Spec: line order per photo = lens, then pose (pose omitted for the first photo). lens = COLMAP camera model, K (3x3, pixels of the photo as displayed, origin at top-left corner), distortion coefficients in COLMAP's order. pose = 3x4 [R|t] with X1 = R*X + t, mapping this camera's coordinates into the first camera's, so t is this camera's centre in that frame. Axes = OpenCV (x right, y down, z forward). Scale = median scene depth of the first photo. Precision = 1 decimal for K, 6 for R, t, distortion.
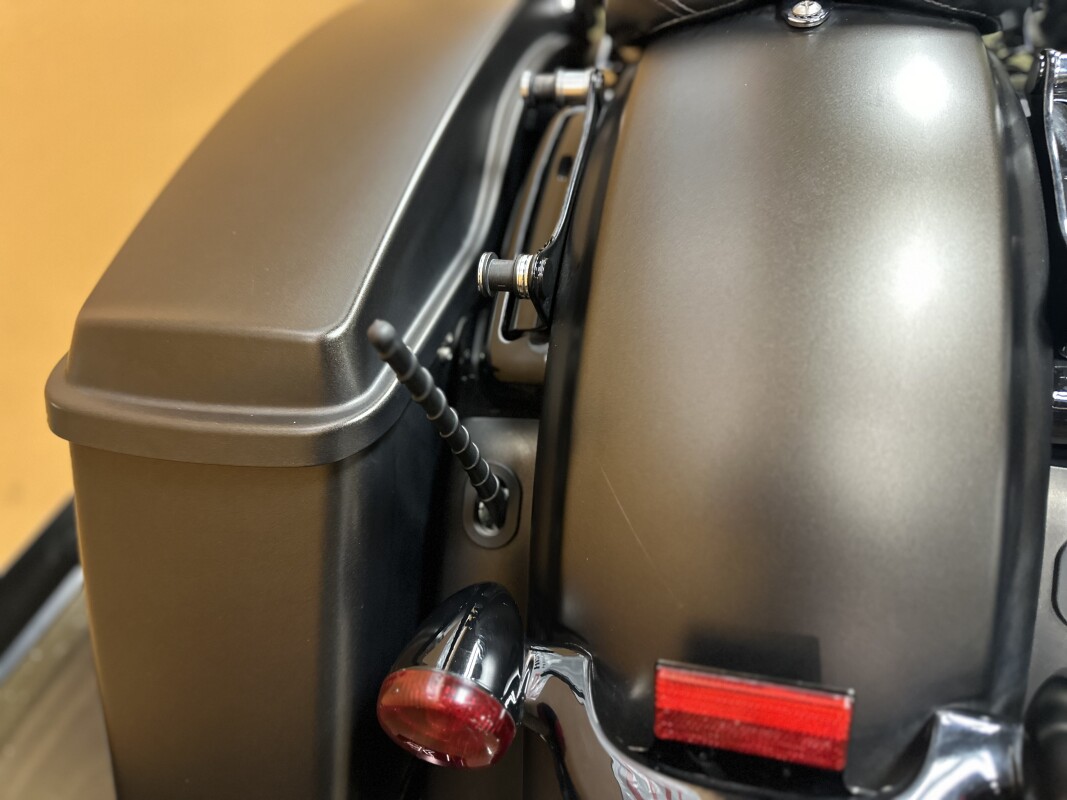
lens RADIAL K [[757.1, 0, 552.5], [0, 757.1, 403.2], [0, 0, 1]] dist [0.005240, 0.001095]
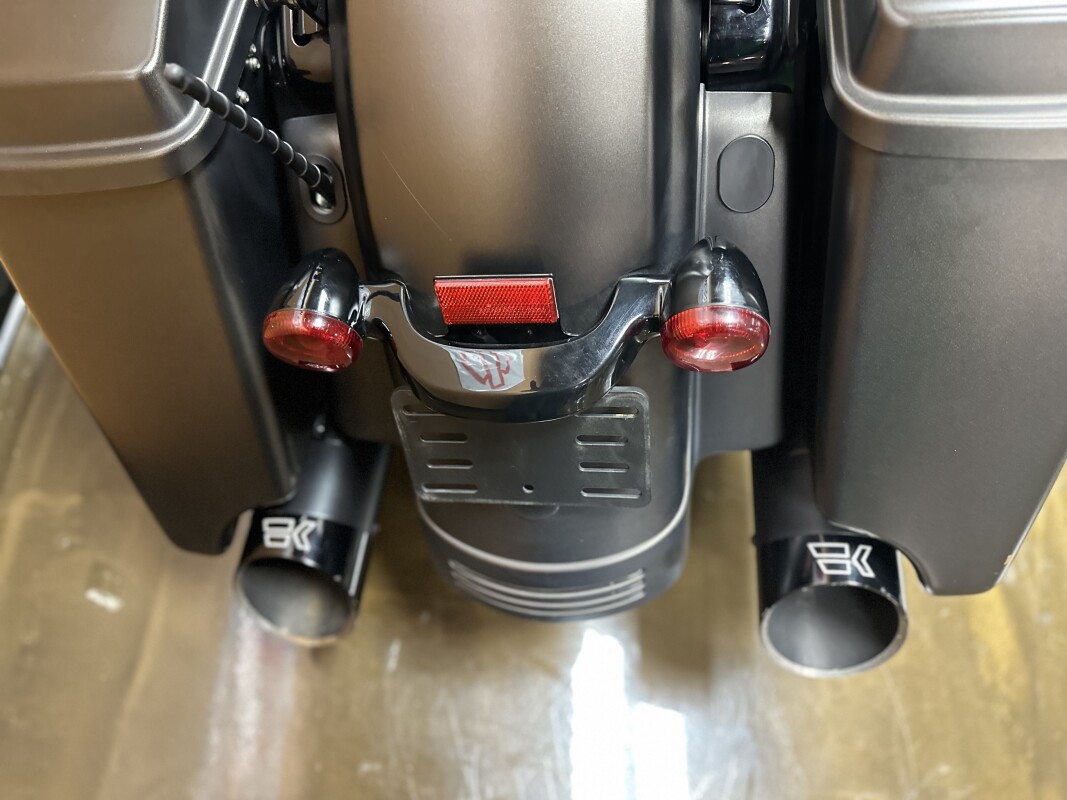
lens RADIAL K [[809.6, 0, 549.8], [0, 809.6, 429.4], [0, 0, 1]] dist [0.006964, -0.004780]
pose [[0.985523, -0.168023, 0.022627, 0.230682], [0.142746, 0.894359, 0.423963, -0.032288], [-0.091472, -0.414596, 0.905397, -0.509857]]
